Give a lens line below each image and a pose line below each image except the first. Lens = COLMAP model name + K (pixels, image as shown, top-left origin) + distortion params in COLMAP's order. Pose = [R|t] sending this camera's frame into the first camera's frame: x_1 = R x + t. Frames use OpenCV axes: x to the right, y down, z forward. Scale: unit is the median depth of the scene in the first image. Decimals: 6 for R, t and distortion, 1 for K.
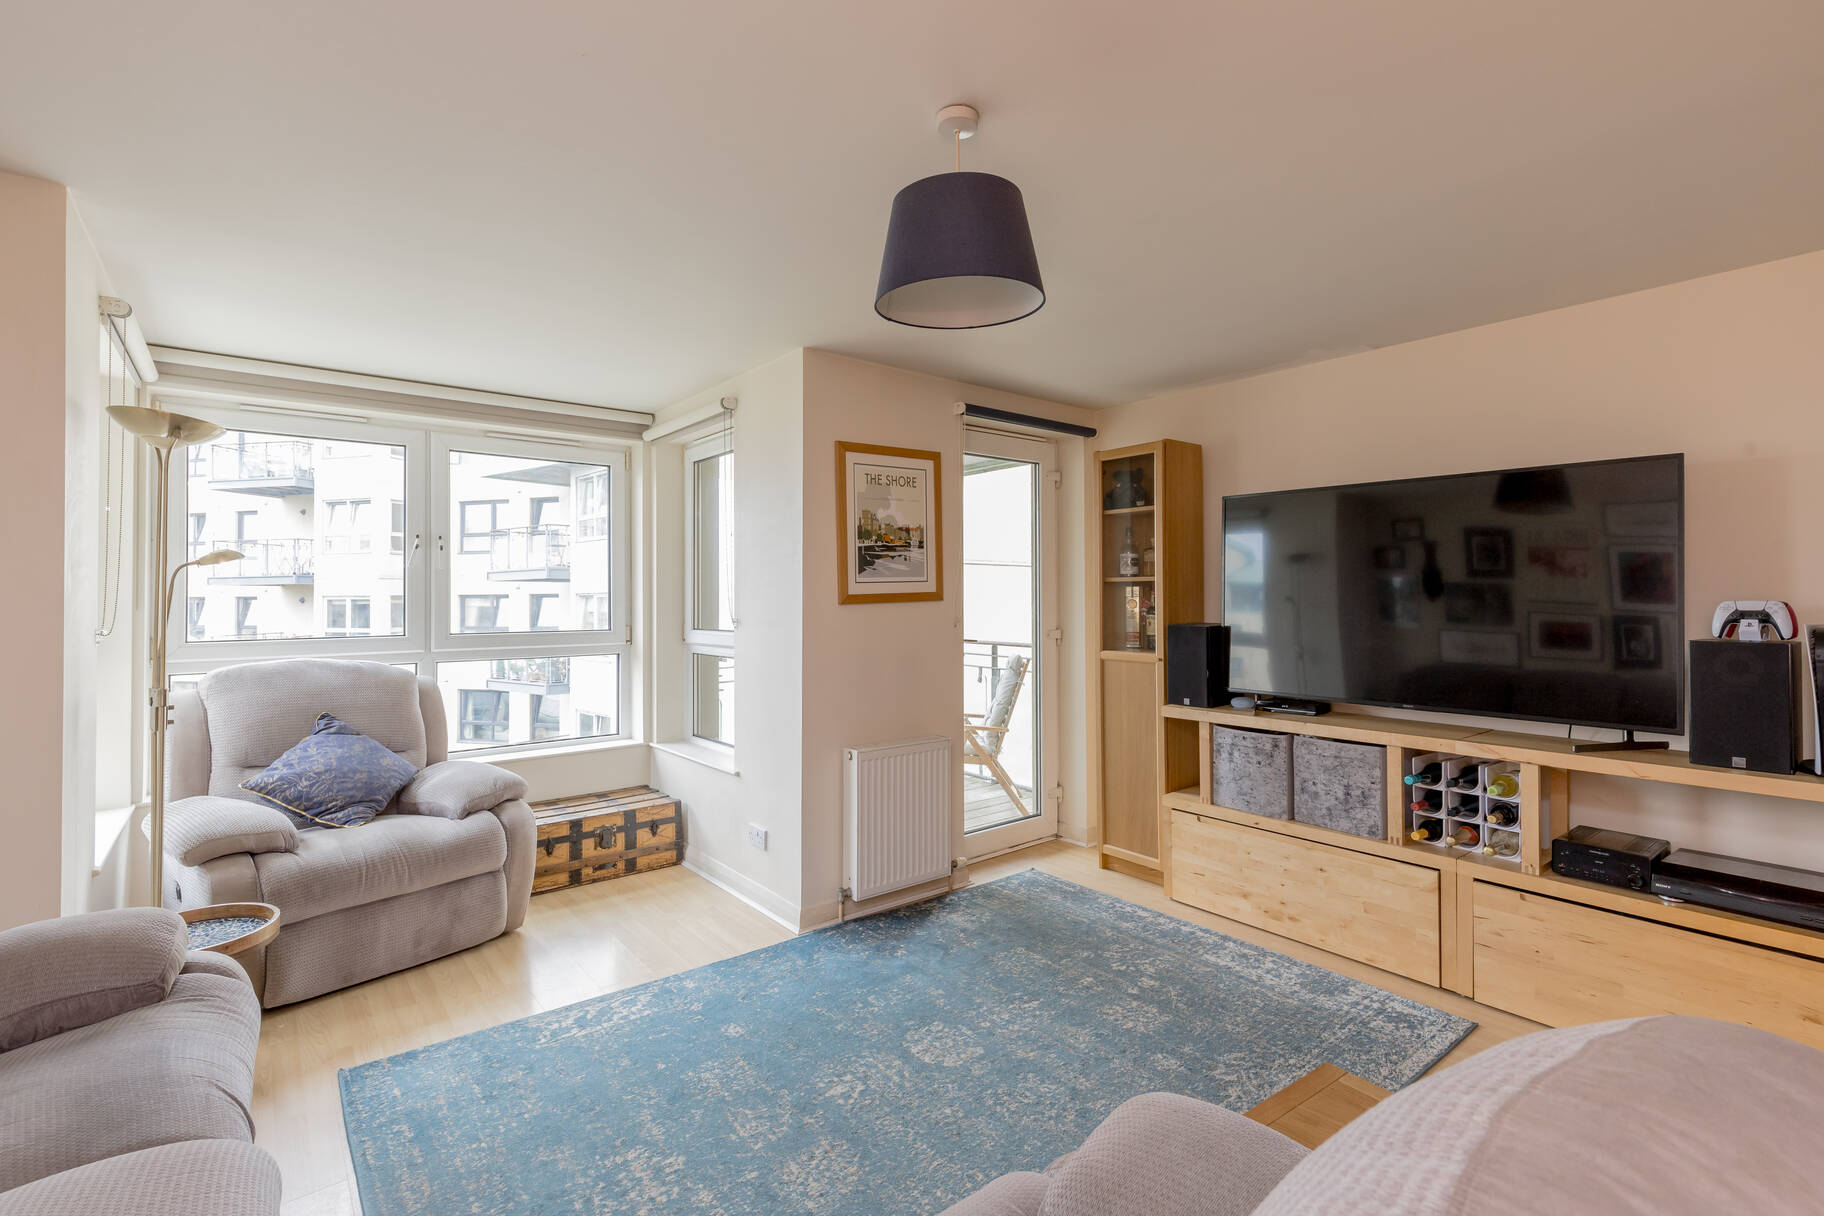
lens RADIAL K [[831.4, 0, 914.7], [0, 831.4, 590.3], [0, 0, 1]] dist [0.007876, -0.001136]
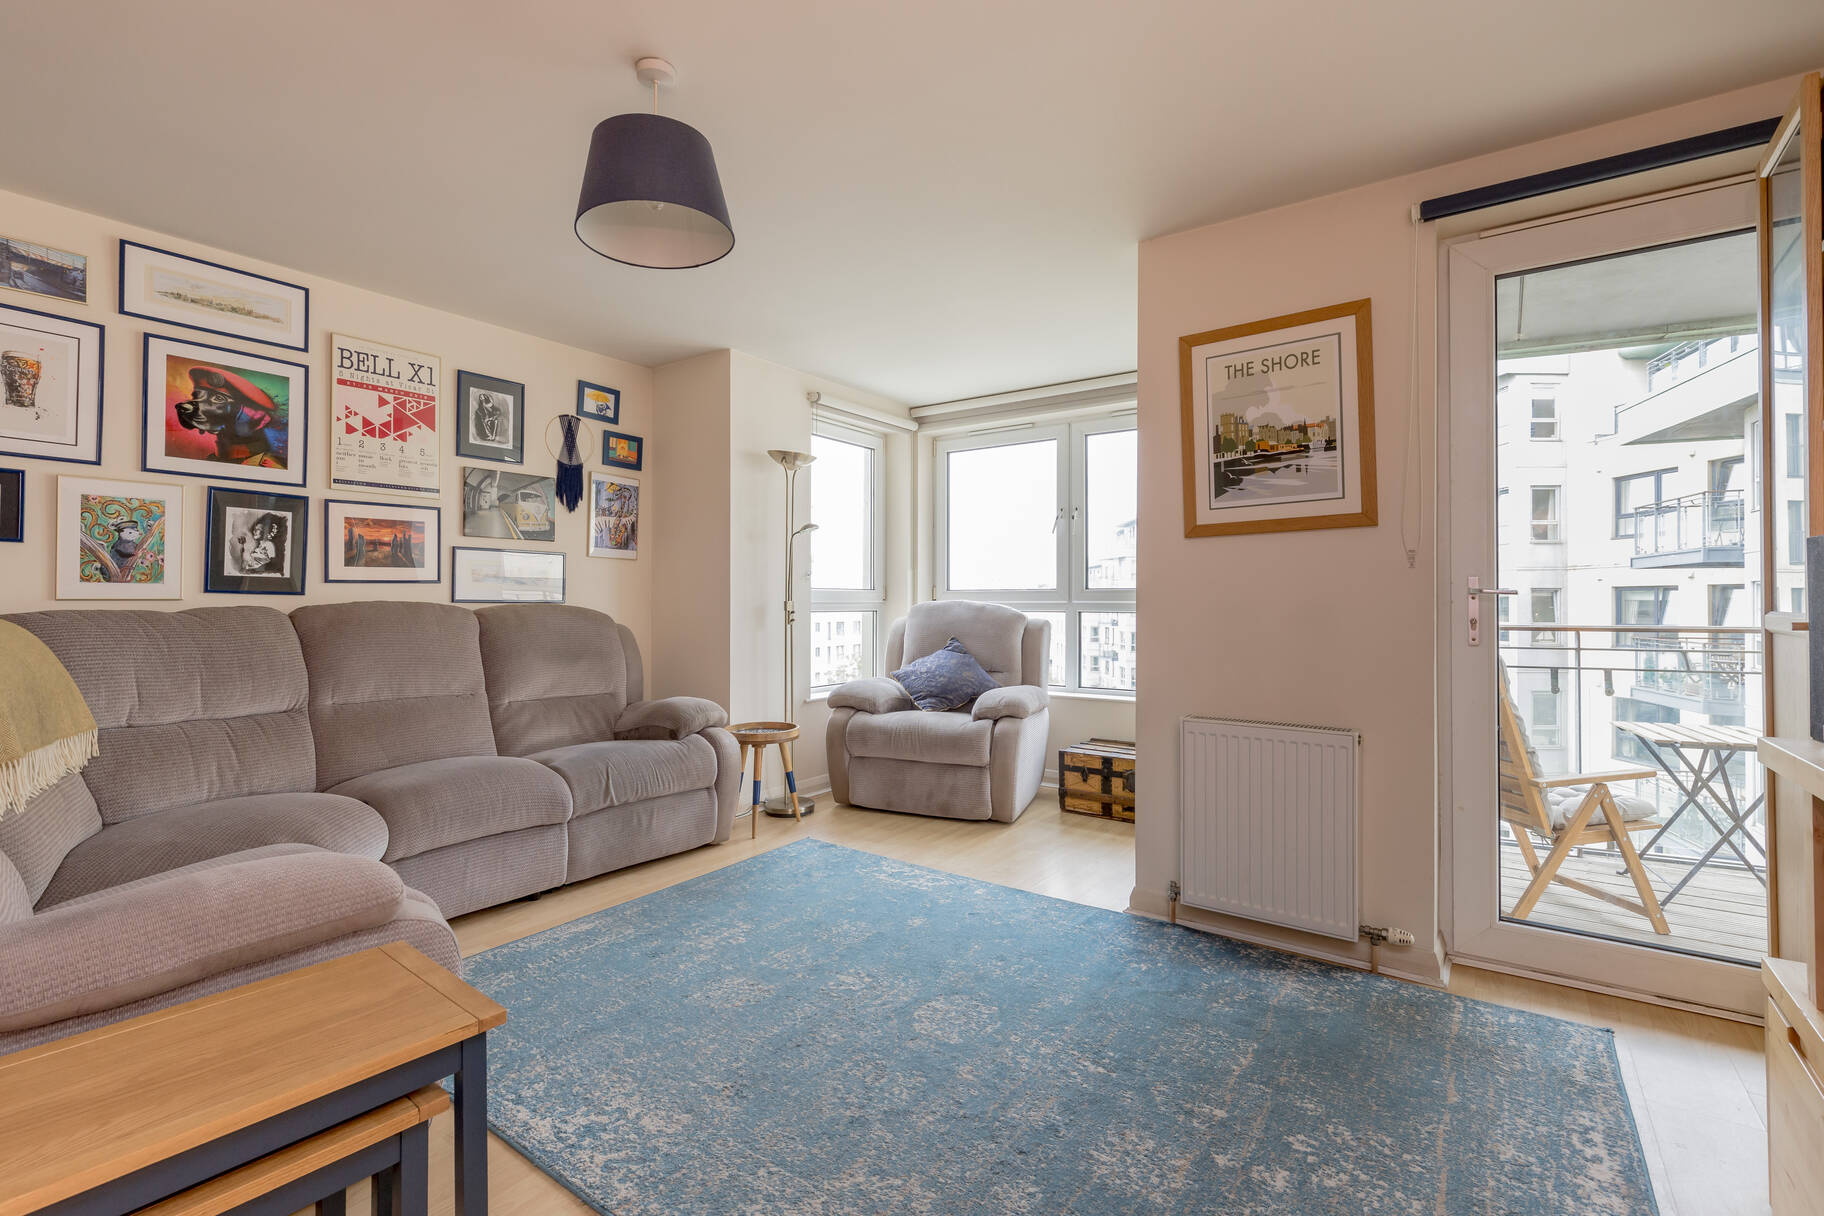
lens RADIAL K [[831.4, 0, 913.8], [0, 831.4, 601.9], [0, 0, 1]] dist [0.007876, -0.001136]
pose [[0.264805, 0.006595, -0.964279, 0.604296], [0.004646, 0.999956, 0.008115, 0.069606], [0.964291, -0.006629, 0.264763, 0.509778]]
